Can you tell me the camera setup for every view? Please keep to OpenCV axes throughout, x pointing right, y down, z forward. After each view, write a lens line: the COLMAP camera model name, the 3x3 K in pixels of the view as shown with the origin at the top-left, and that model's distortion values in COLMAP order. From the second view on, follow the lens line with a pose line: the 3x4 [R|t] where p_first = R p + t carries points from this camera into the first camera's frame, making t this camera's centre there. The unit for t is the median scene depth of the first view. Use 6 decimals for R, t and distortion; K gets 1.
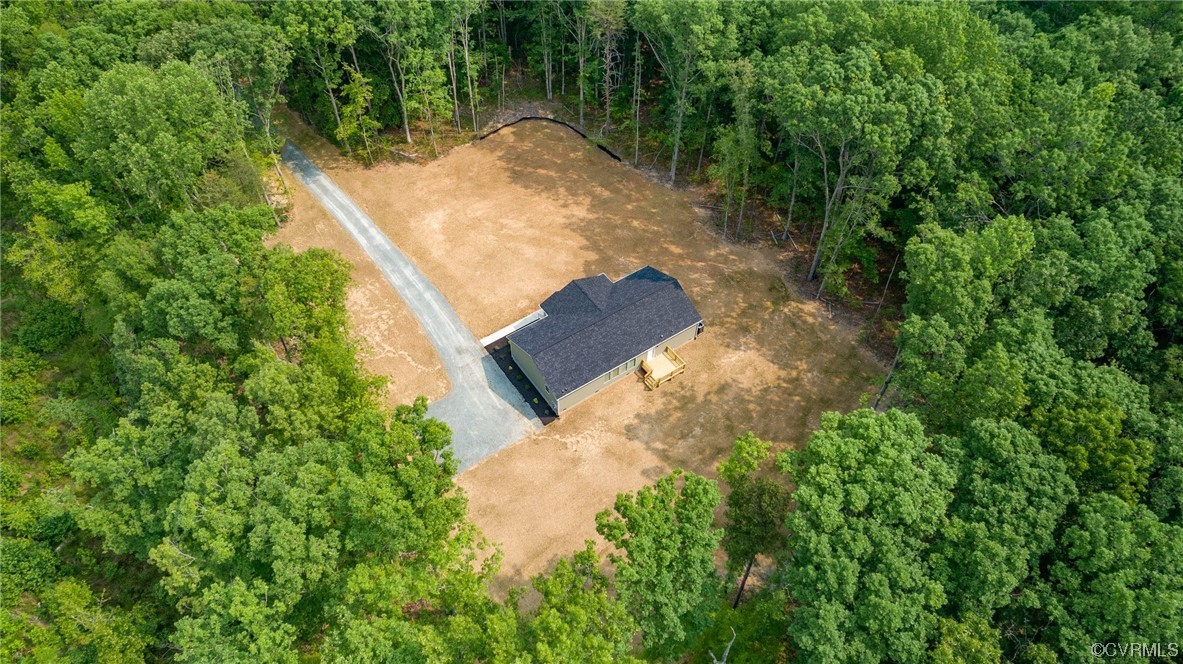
lens RADIAL K [[801.9, 0, 590.9], [0, 801.9, 335.2], [0, 0, 1]] dist [0.001845, 0.000795]
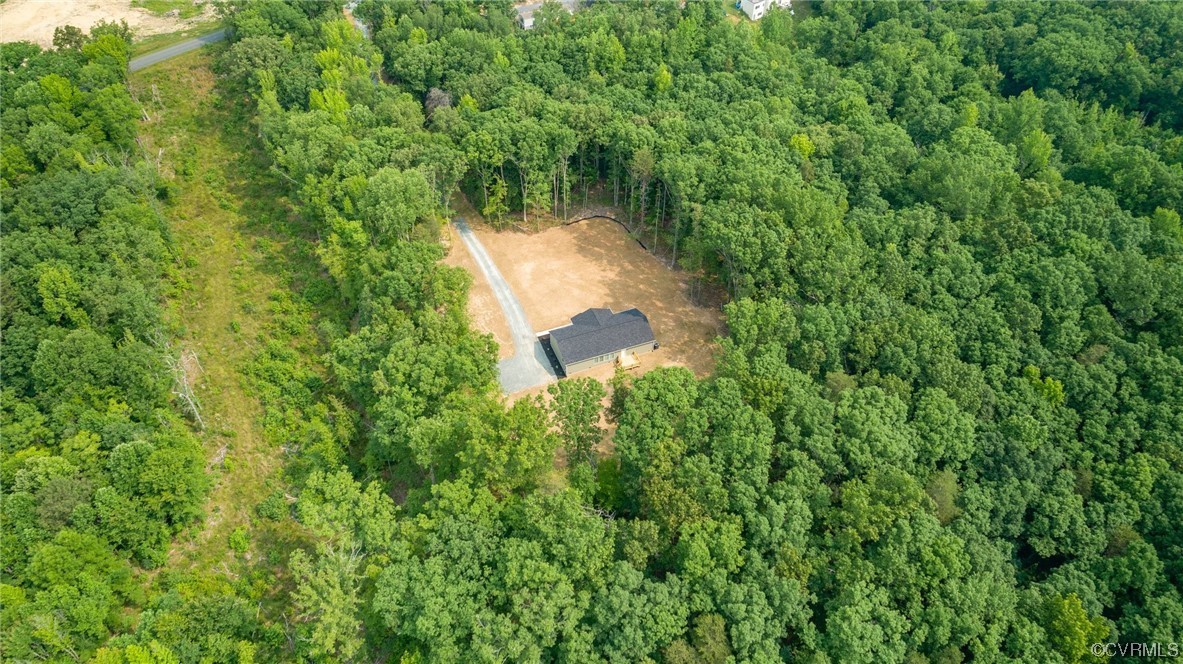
lens RADIAL K [[801.9, 0, 590.9], [0, 801.9, 335.2], [0, 0, 1]] dist [0.001845, 0.000795]
pose [[0.974106, 0.158684, -0.161051, 0.281099], [-0.174061, 0.980949, -0.086263, 0.148562], [0.144295, 0.112062, 0.983169, -0.782932]]
